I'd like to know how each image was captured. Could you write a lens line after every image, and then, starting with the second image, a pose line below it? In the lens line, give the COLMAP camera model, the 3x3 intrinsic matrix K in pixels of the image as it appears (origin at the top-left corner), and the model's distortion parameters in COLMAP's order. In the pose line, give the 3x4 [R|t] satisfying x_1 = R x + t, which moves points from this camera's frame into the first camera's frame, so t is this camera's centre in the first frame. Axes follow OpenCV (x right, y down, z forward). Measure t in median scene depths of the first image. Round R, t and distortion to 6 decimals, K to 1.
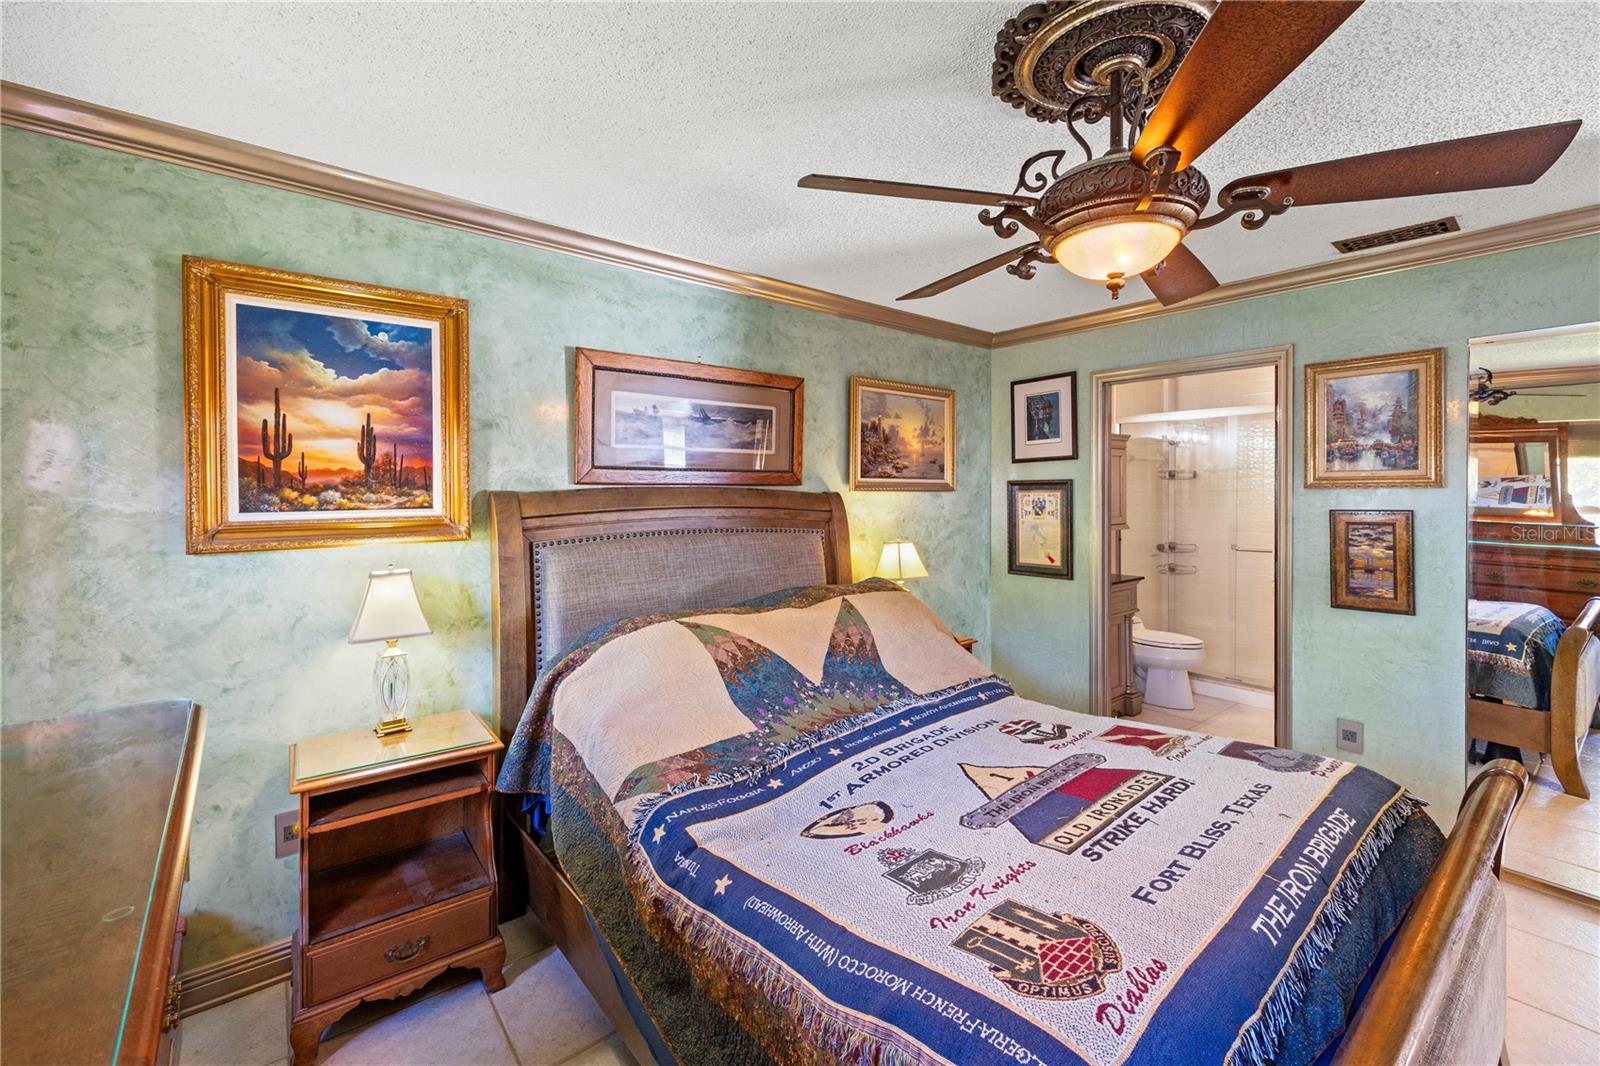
lens RADIAL K [[674.4, 0, 797.9], [0, 674.4, 499.3], [0, 0, 1]] dist [0.001593, 0.000283]
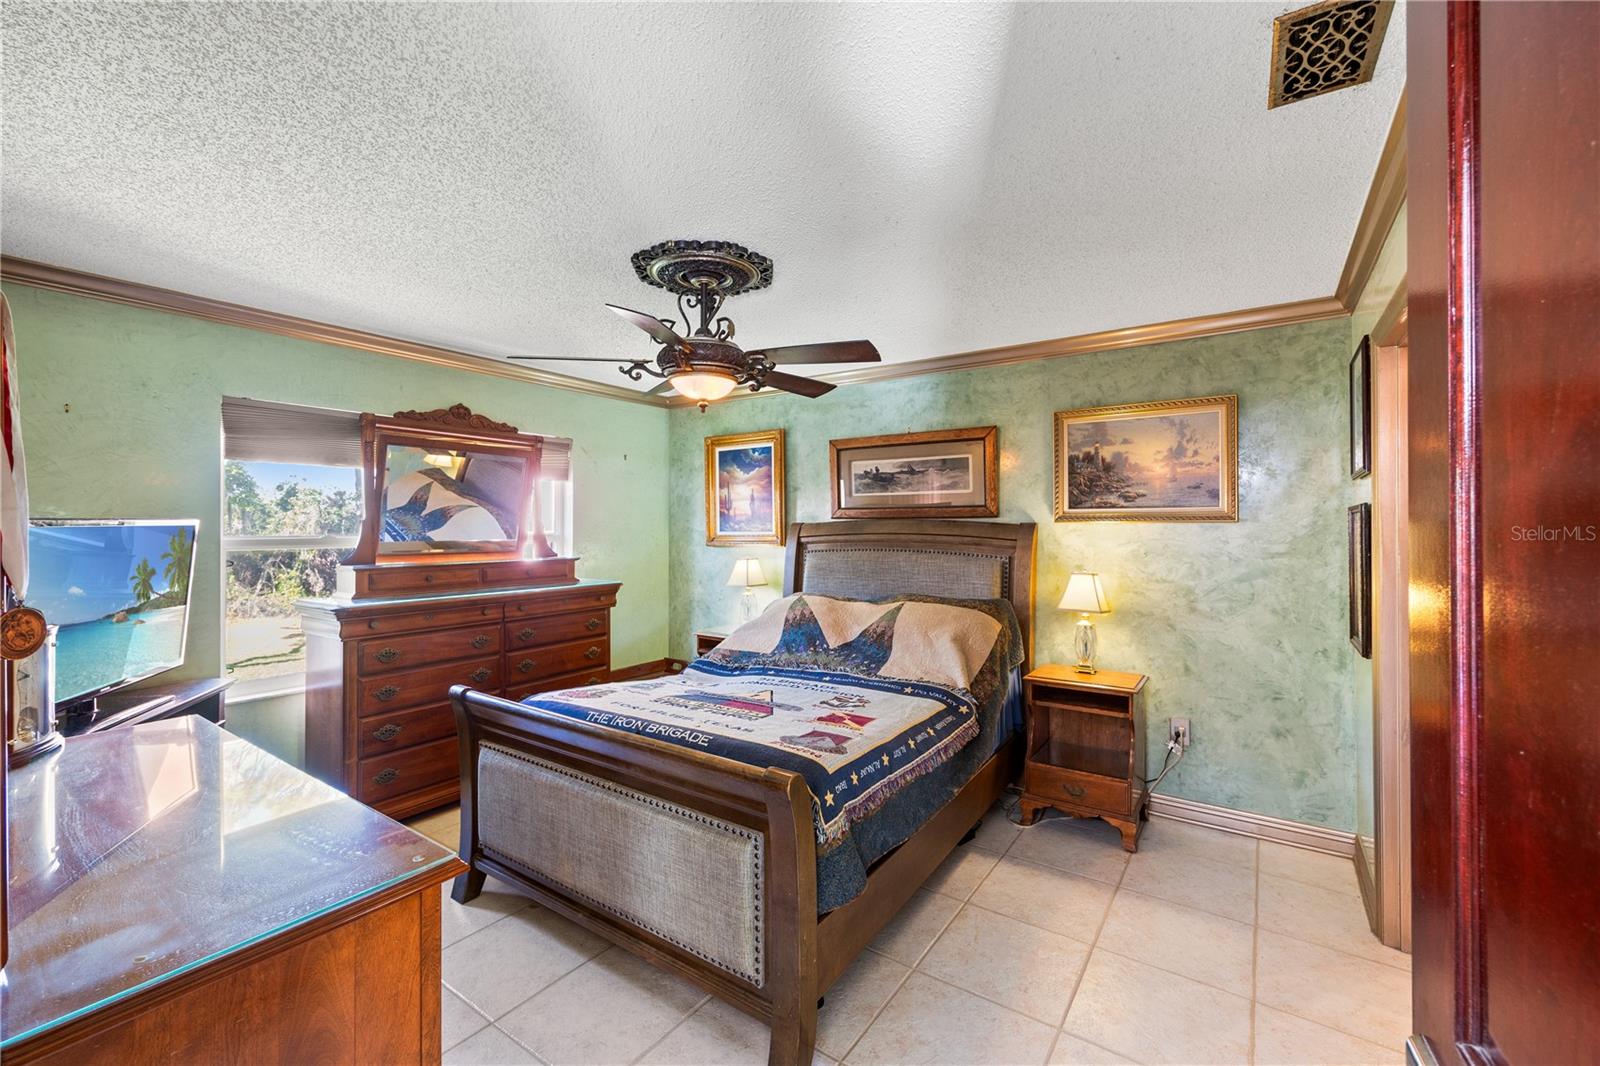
lens RADIAL K [[657.6, 0, 800.0], [0, 657.6, 533.0], [0, 0, 1]] dist [0.000571, 0.000110]
pose [[0.280083, 0.013043, -0.959887, 1.568632], [-0.009107, 0.999899, 0.010930, -0.004493], [0.959933, 0.005680, 0.280174, 0.549150]]
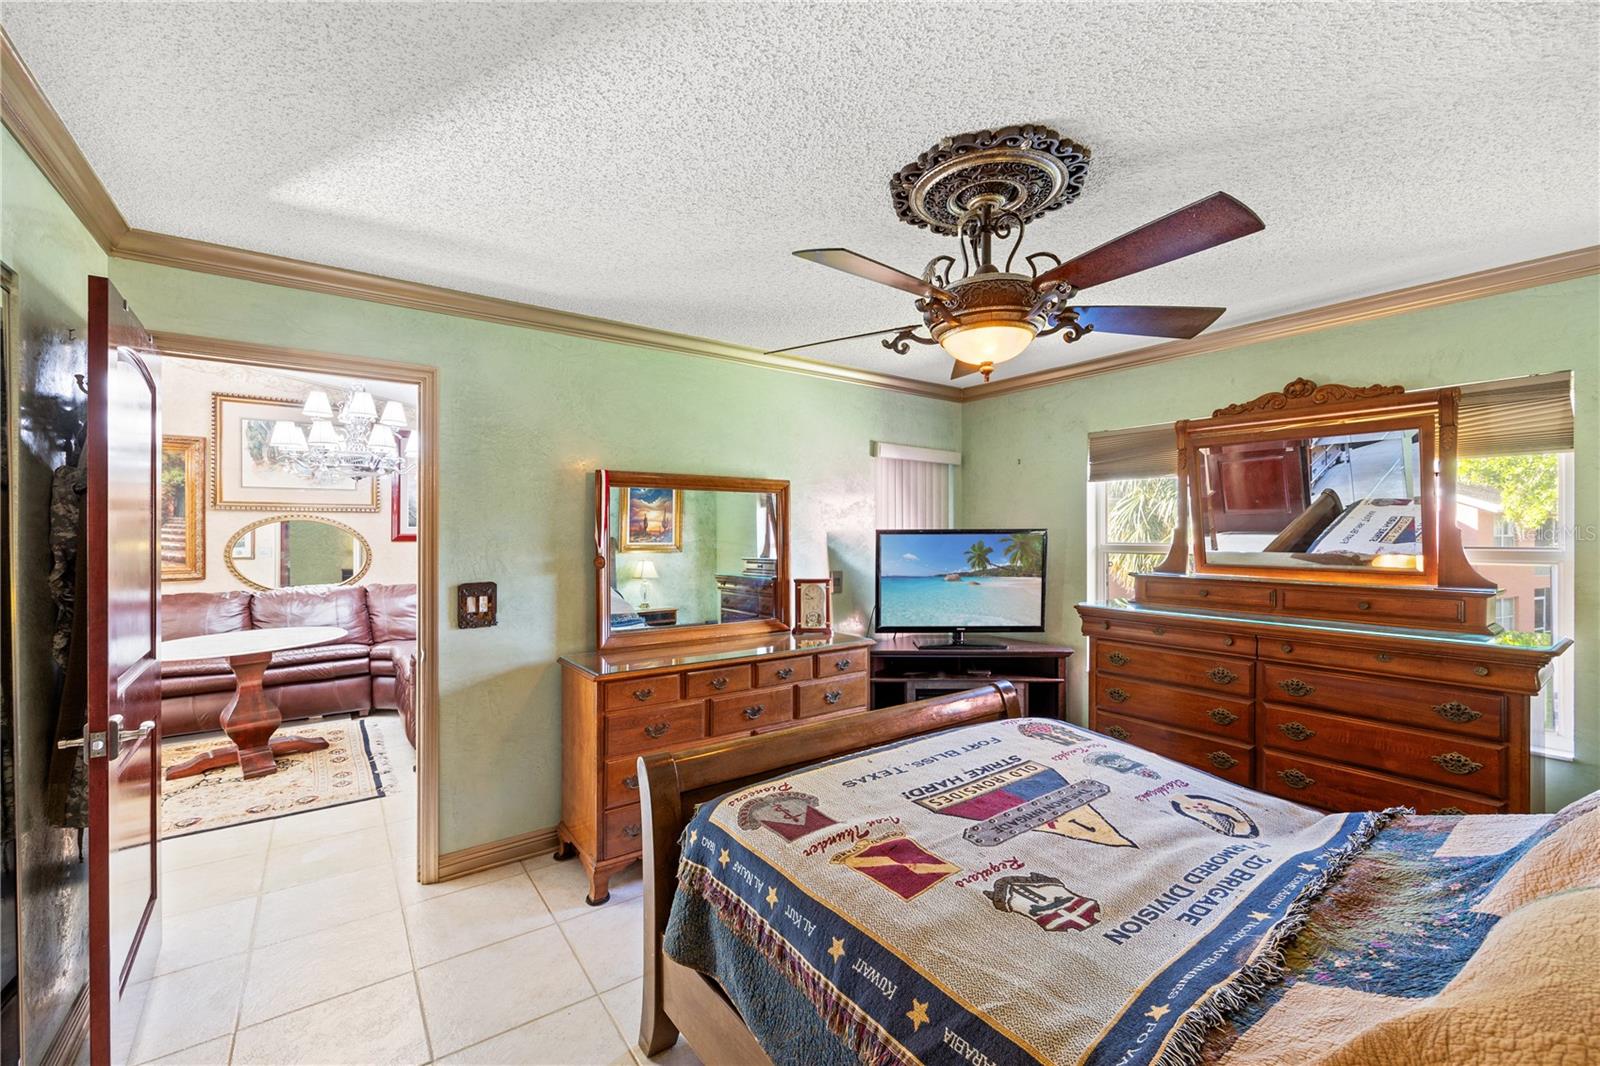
lens RADIAL K [[657.6, 0, 800.0], [0, 657.6, 533.0], [0, 0, 1]] dist [0.000571, 0.000110]
pose [[-0.998688, 0.002613, 0.051144, 0.549146], [0.002948, 0.999975, 0.006486, -0.011693], [-0.051126, 0.006629, -0.998670, 1.639742]]
